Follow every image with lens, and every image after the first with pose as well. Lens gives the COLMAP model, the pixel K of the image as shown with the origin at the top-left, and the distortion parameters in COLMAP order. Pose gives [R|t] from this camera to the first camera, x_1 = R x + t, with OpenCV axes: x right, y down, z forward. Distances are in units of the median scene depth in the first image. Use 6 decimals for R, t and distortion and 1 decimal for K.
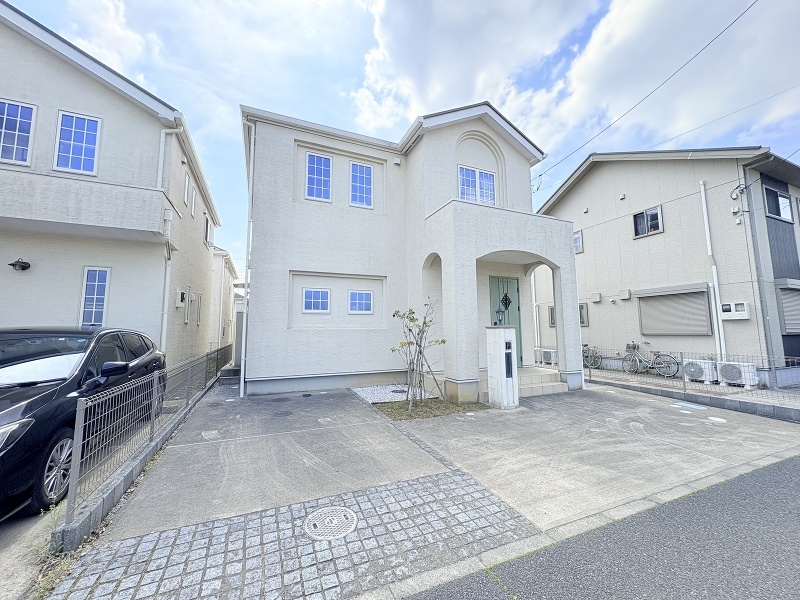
lens RADIAL K [[319.5, 0, 399.7], [0, 319.5, 298.4], [0, 0, 1]] dist [-0.000767, 0.000400]
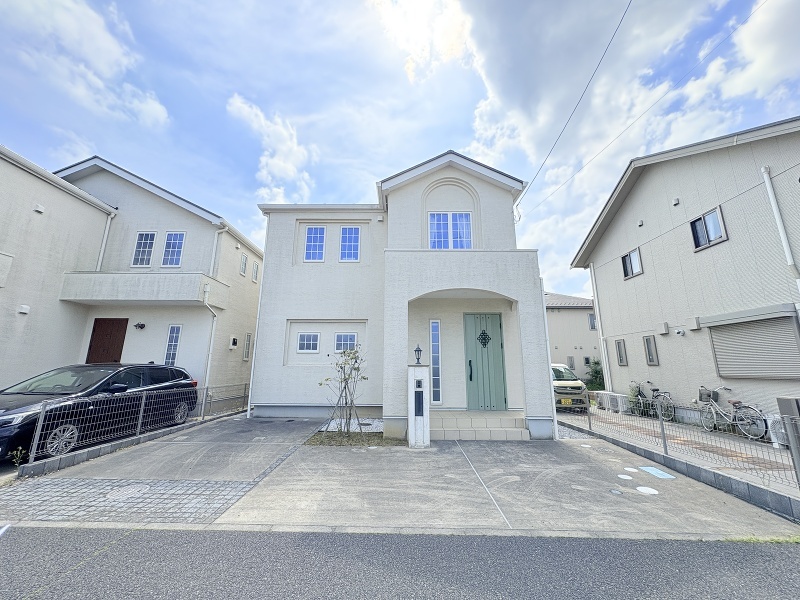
lens RADIAL K [[319.5, 0, 398.1], [0, 319.5, 297.5], [0, 0, 1]] dist [-0.000767, 0.000400]
pose [[0.911868, -0.077667, -0.403068, 0.580083], [0.030843, 0.992125, -0.121393, -0.004751], [0.409322, 0.098263, 0.907083, 0.008221]]
